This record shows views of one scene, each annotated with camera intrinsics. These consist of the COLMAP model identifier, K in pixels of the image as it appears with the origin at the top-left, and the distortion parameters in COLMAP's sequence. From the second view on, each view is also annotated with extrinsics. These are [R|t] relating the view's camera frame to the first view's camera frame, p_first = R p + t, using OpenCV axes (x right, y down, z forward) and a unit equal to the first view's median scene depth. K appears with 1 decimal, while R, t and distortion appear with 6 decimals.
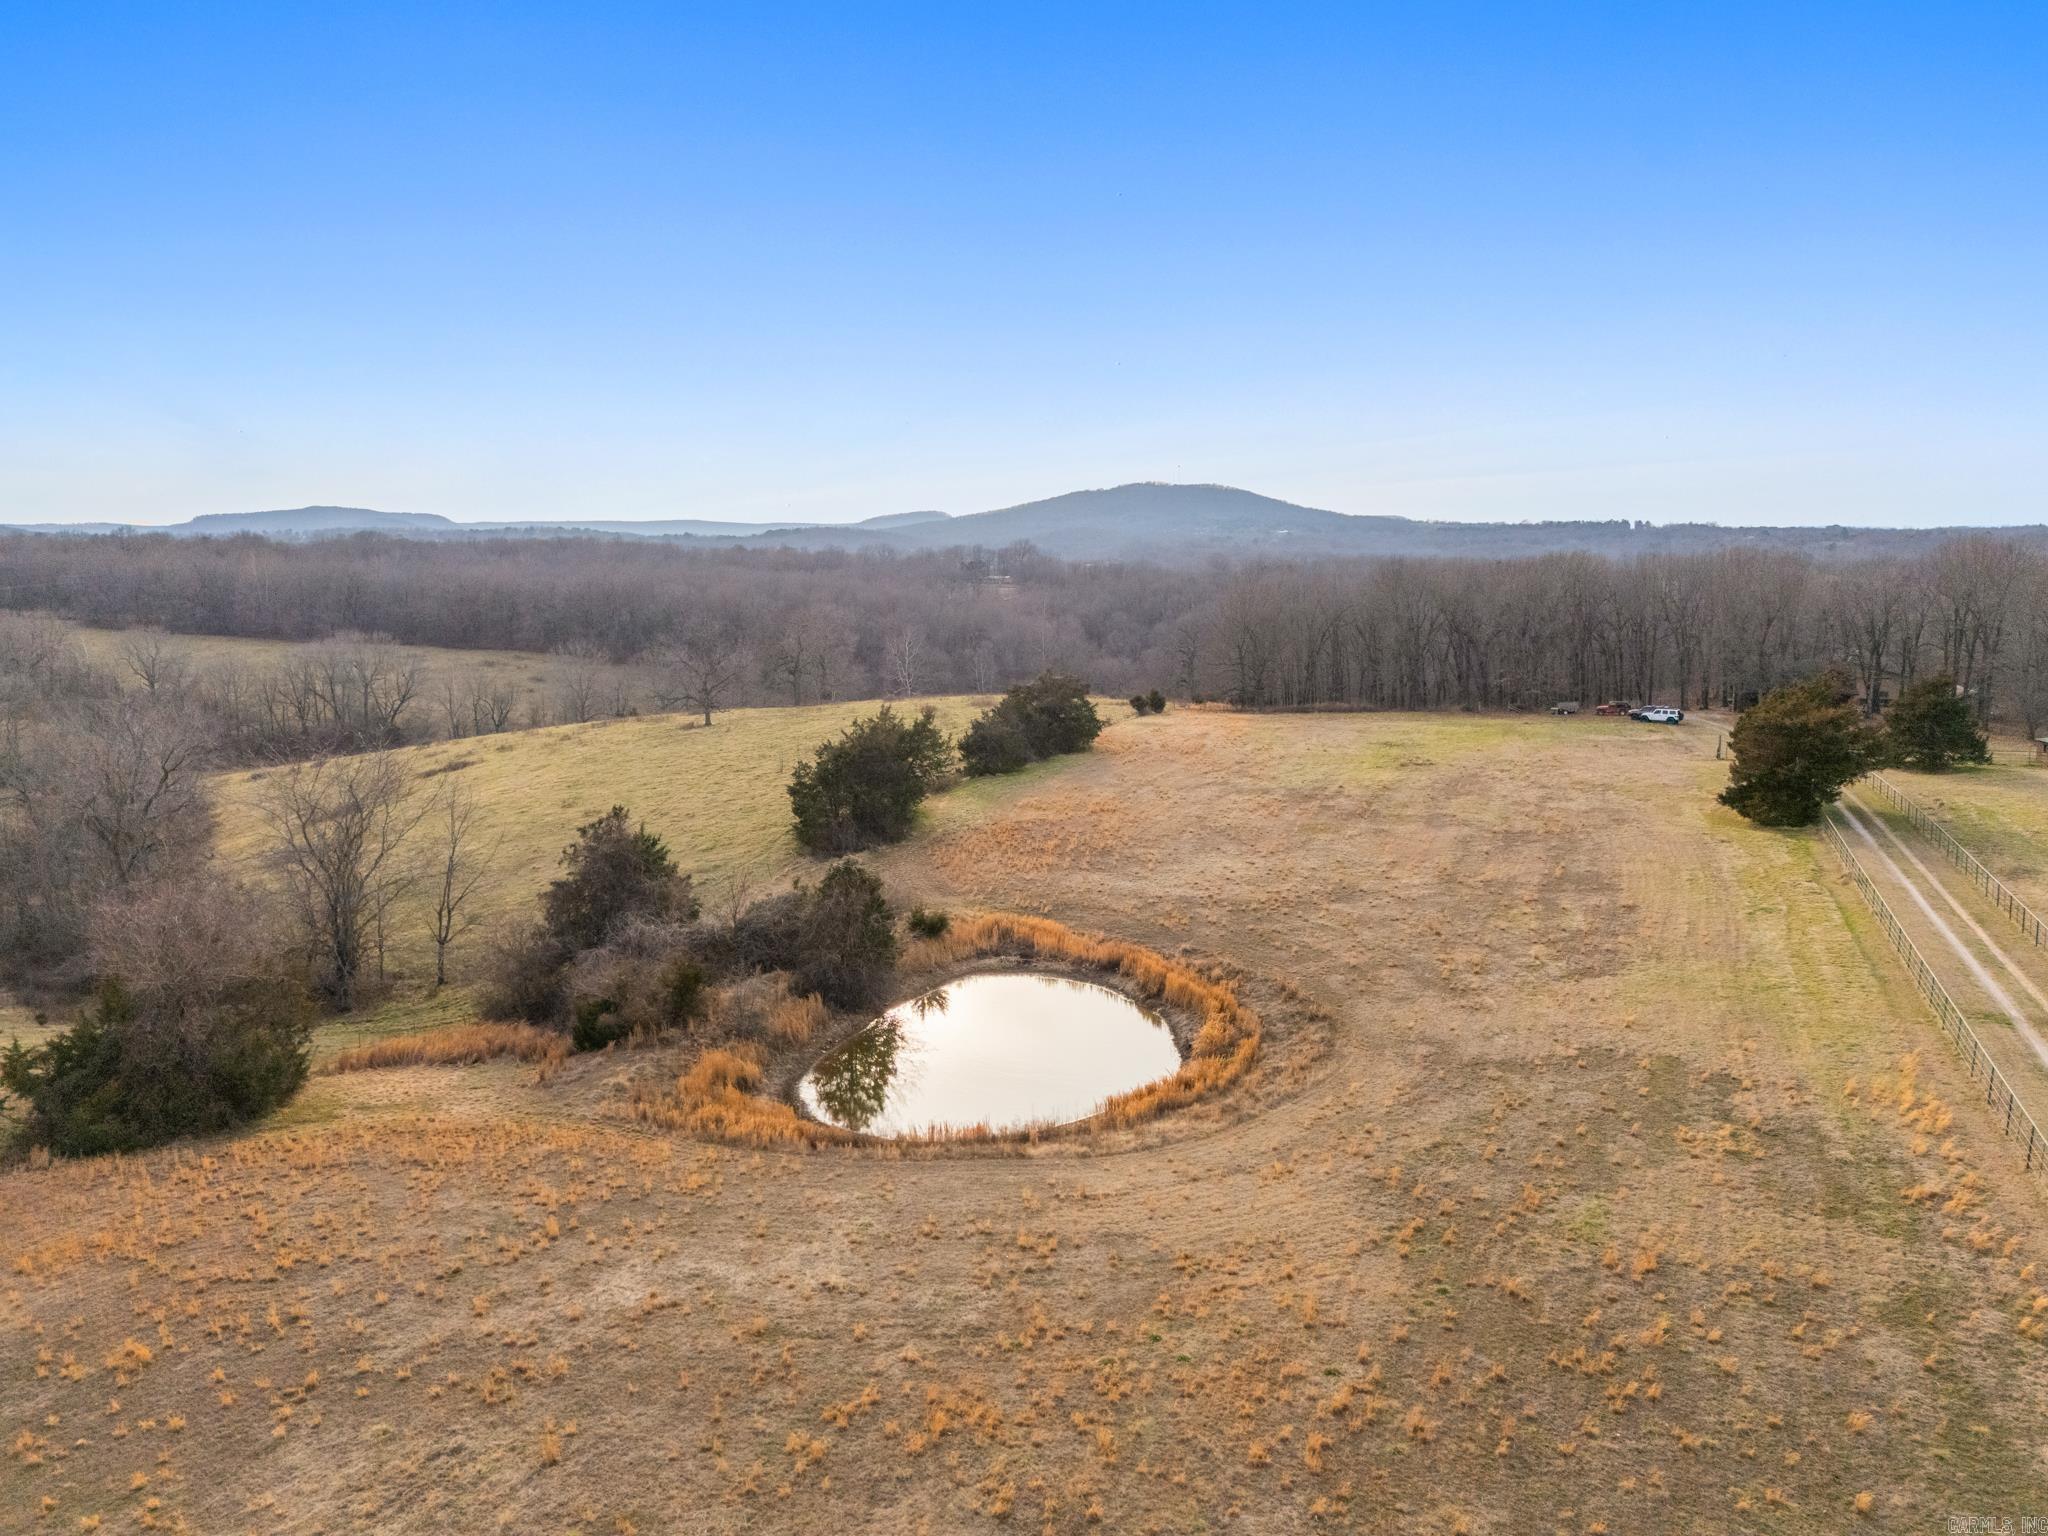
lens RADIAL K [[1505.4, 0, 1031.2], [0, 1505.4, 767.8], [0, 0, 1]] dist [0.109185, -0.126019]
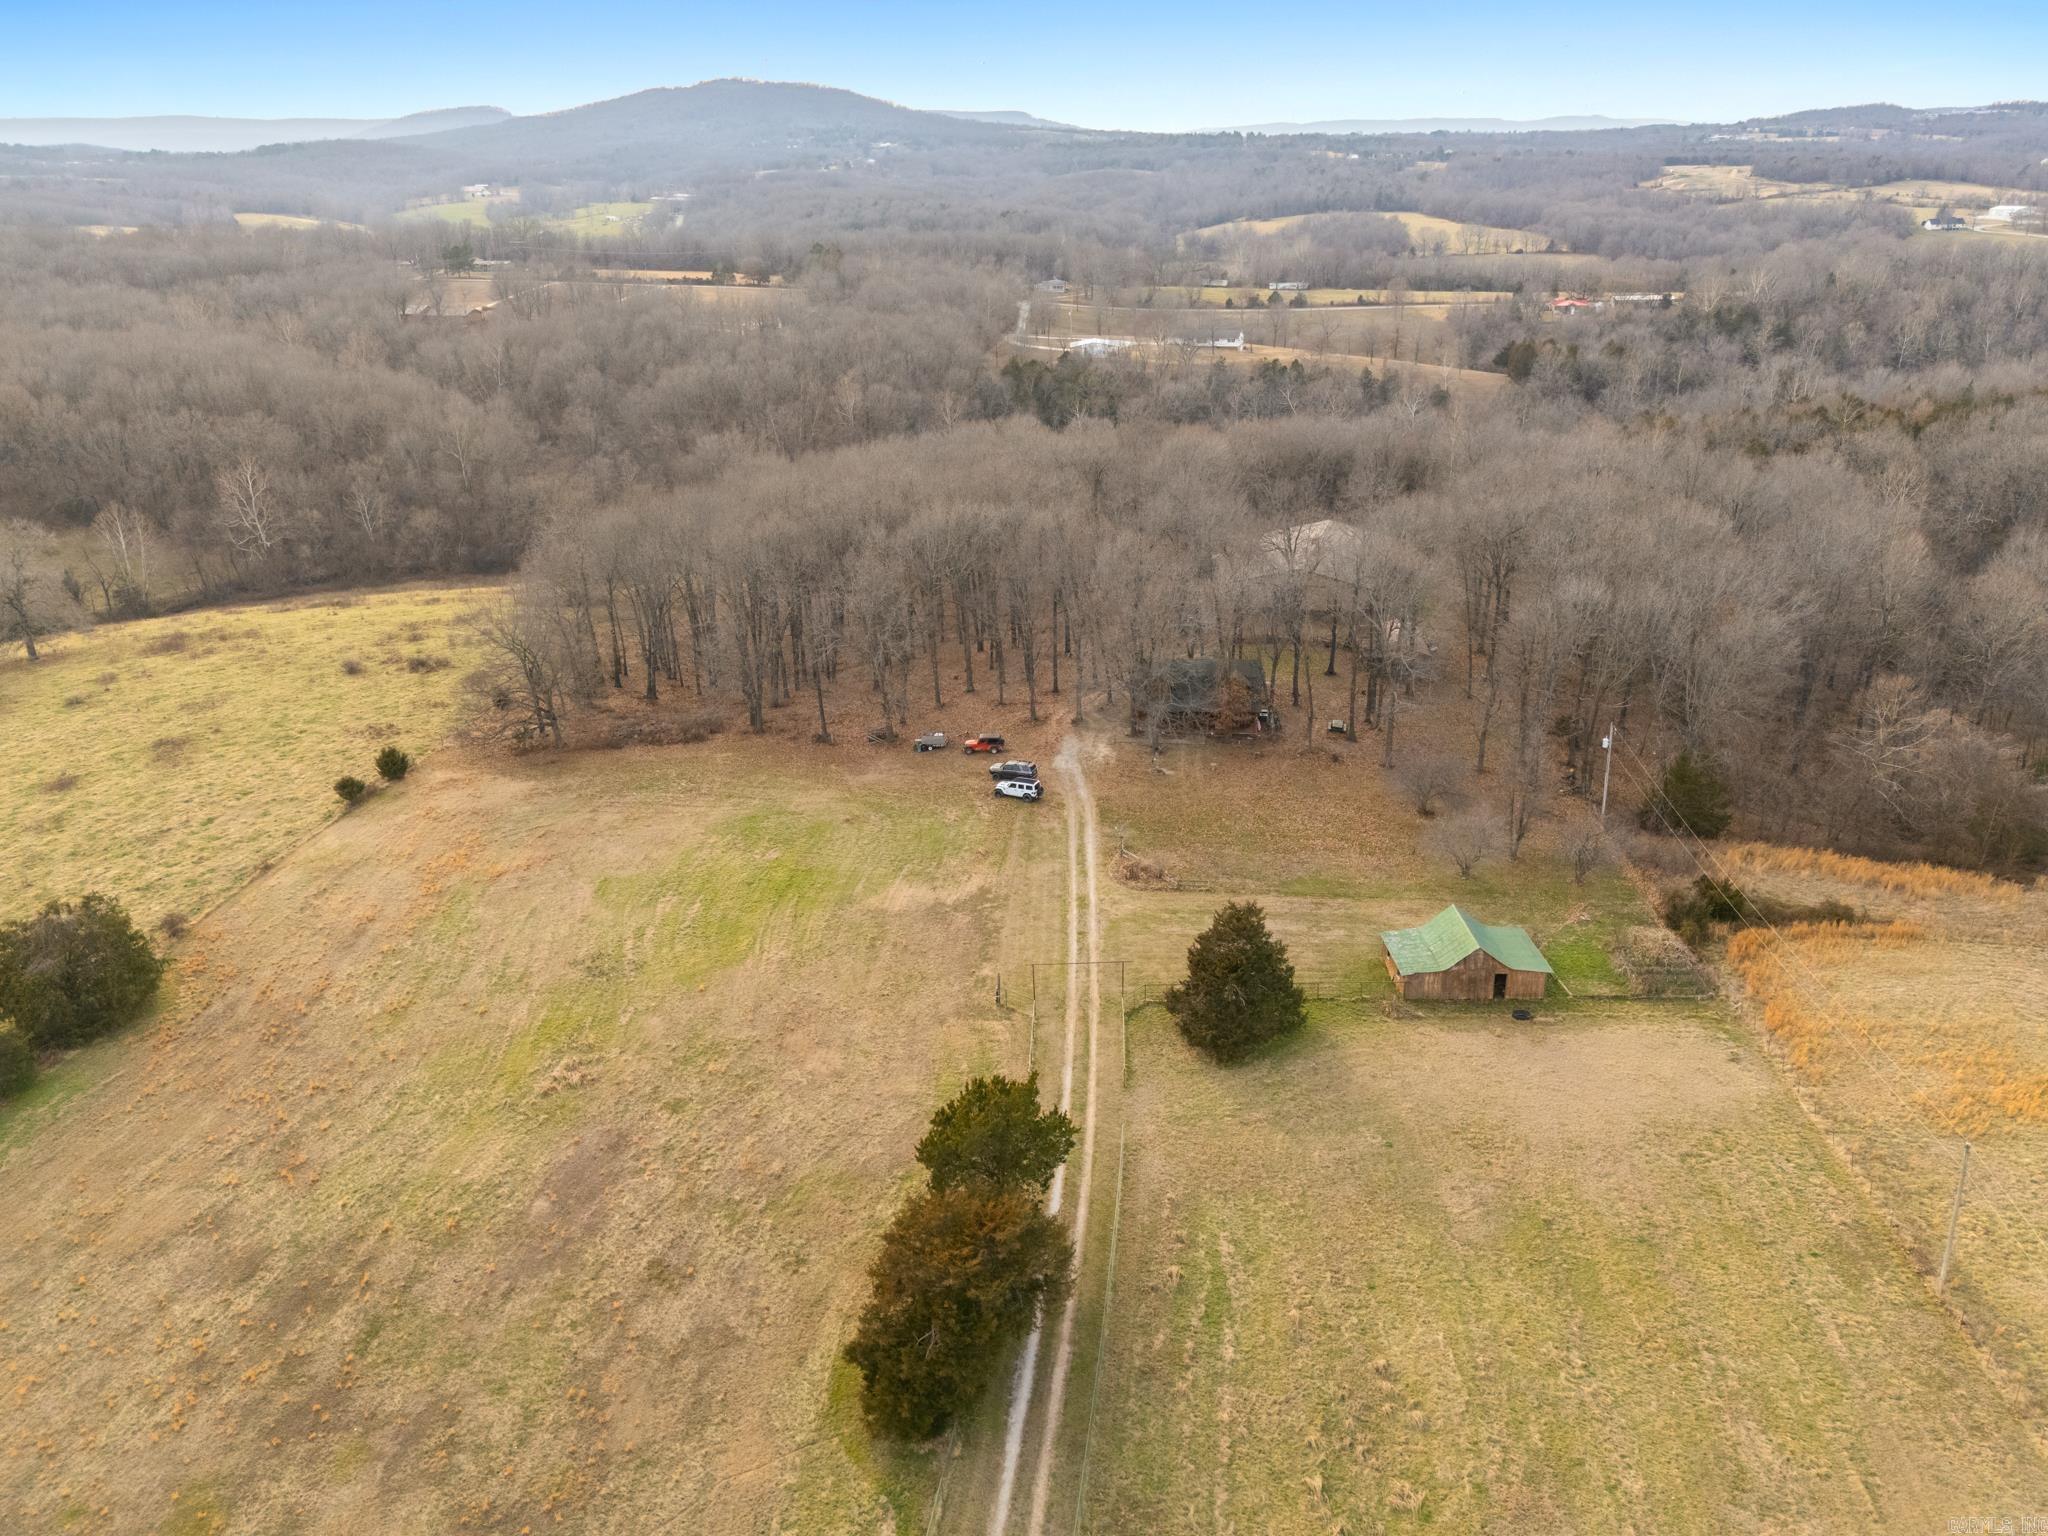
lens RADIAL K [[1558.2, 0, 1041.6], [0, 1558.2, 764.2], [0, 0, 1]] dist [0.057169, -0.035098]
pose [[0.970570, -0.100057, 0.219047, 0.398000], [0.046937, 0.970753, 0.235449, -0.376264], [-0.236199, -0.218238, 0.946880, 0.379047]]
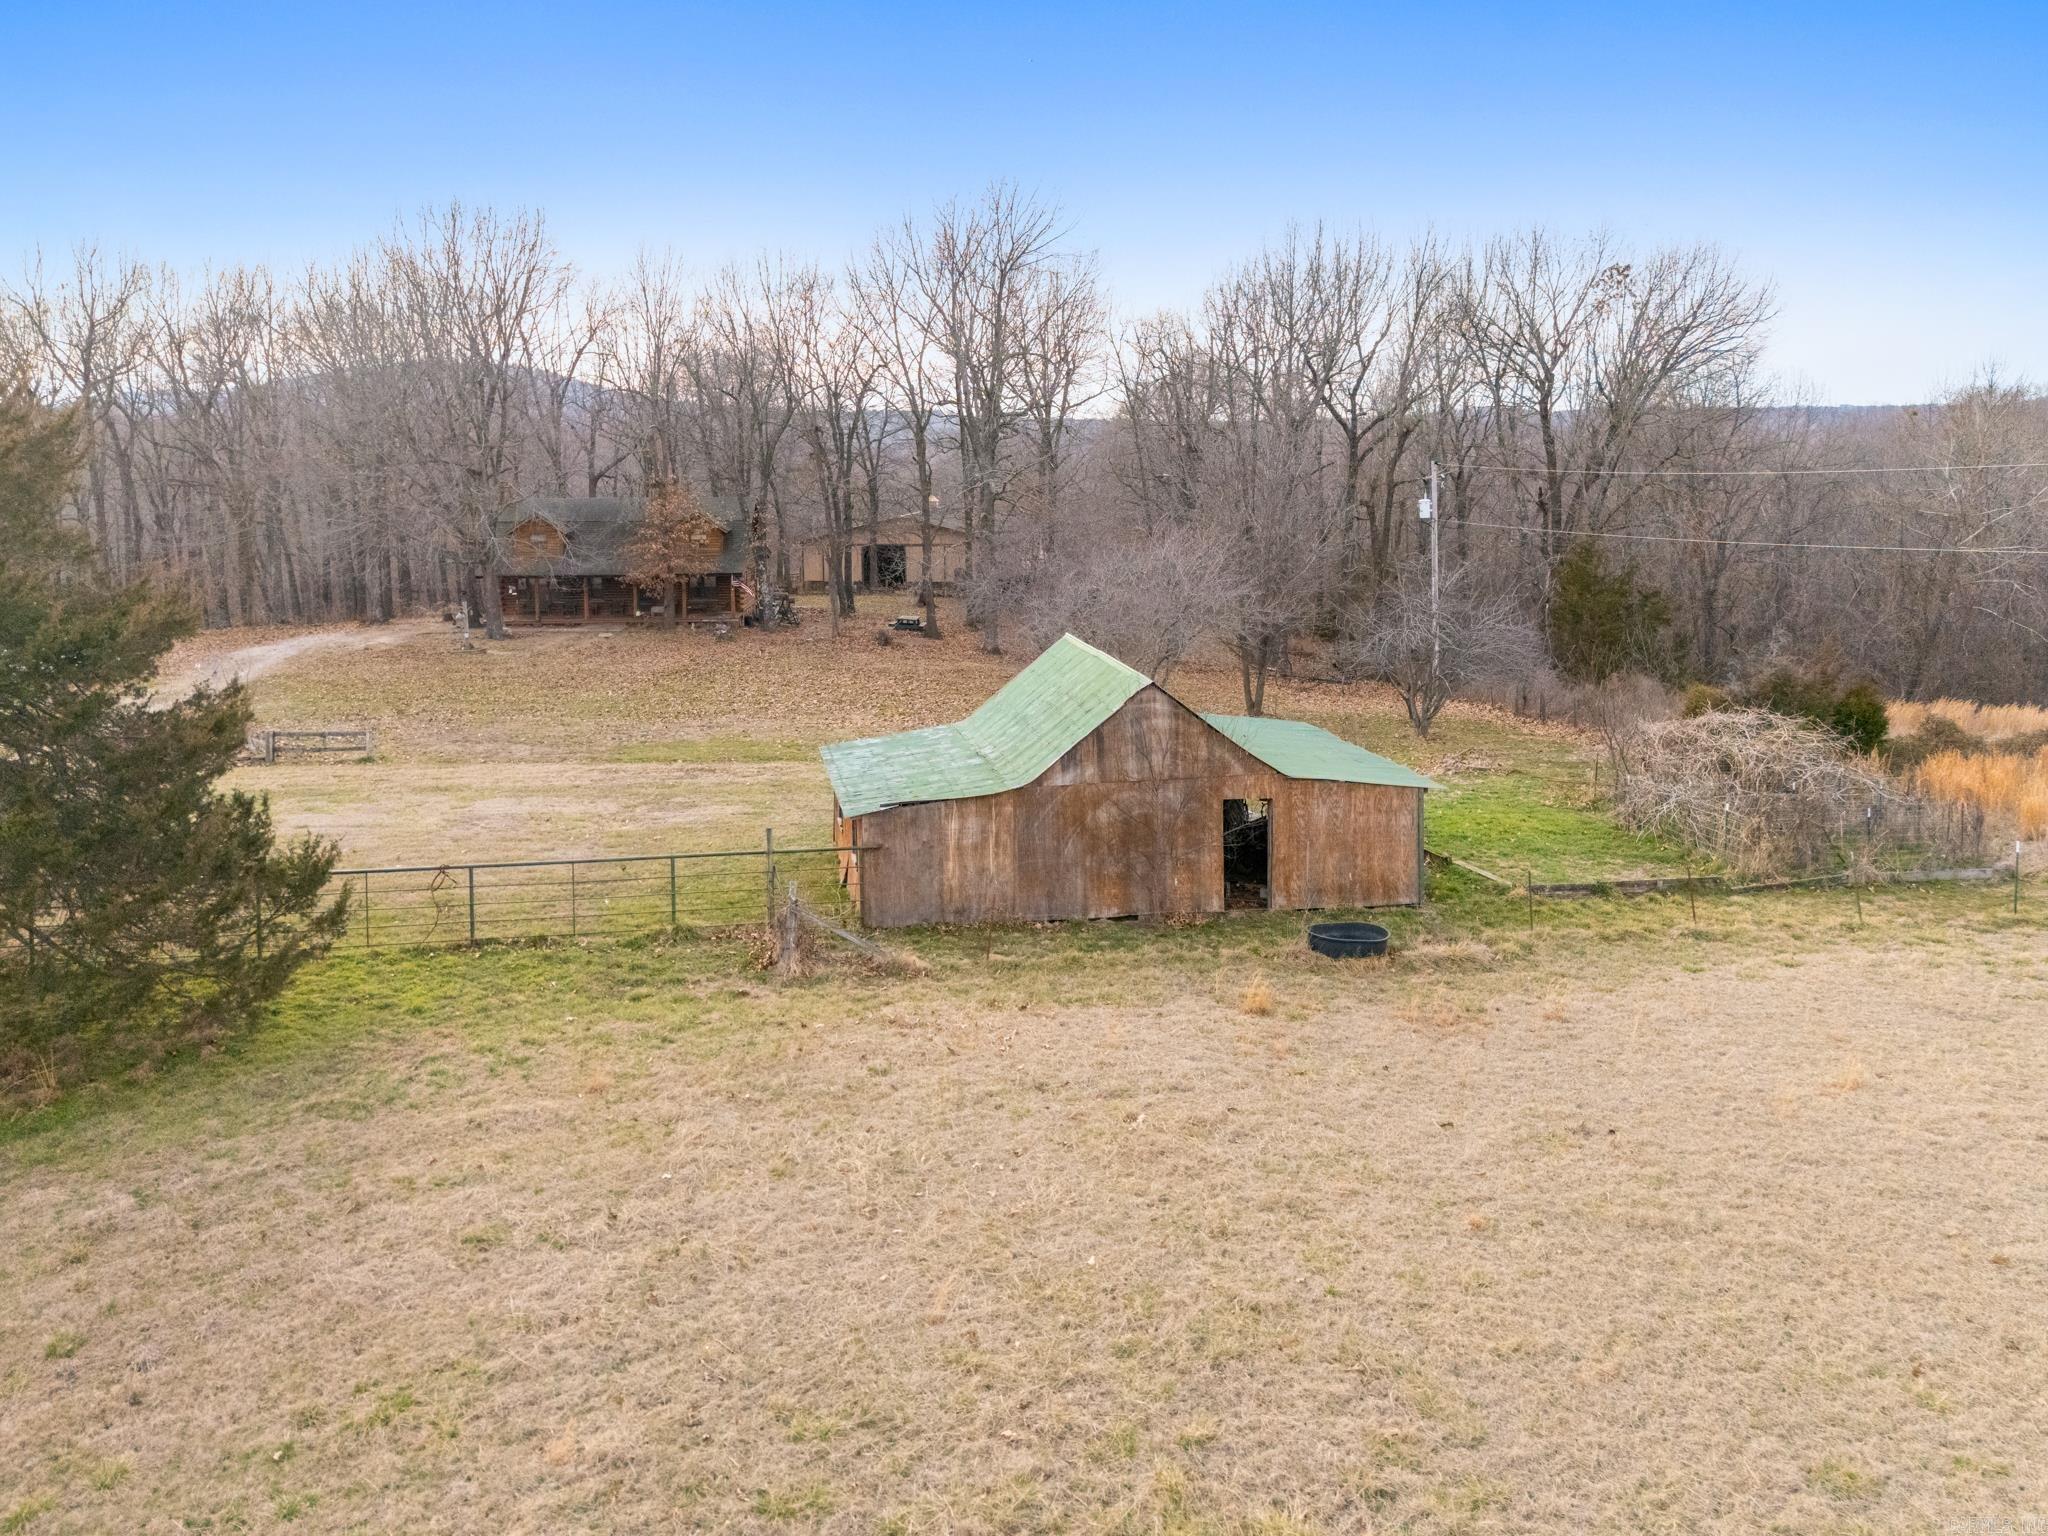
lens RADIAL K [[1505.4, 0, 1031.2], [0, 1505.4, 767.8], [0, 0, 1]] dist [0.109185, -0.126019]
pose [[0.916595, -0.080139, 0.391703, 0.747430], [0.054287, 0.995579, 0.076655, -0.038714], [-0.396114, -0.048997, 0.916893, 0.993931]]
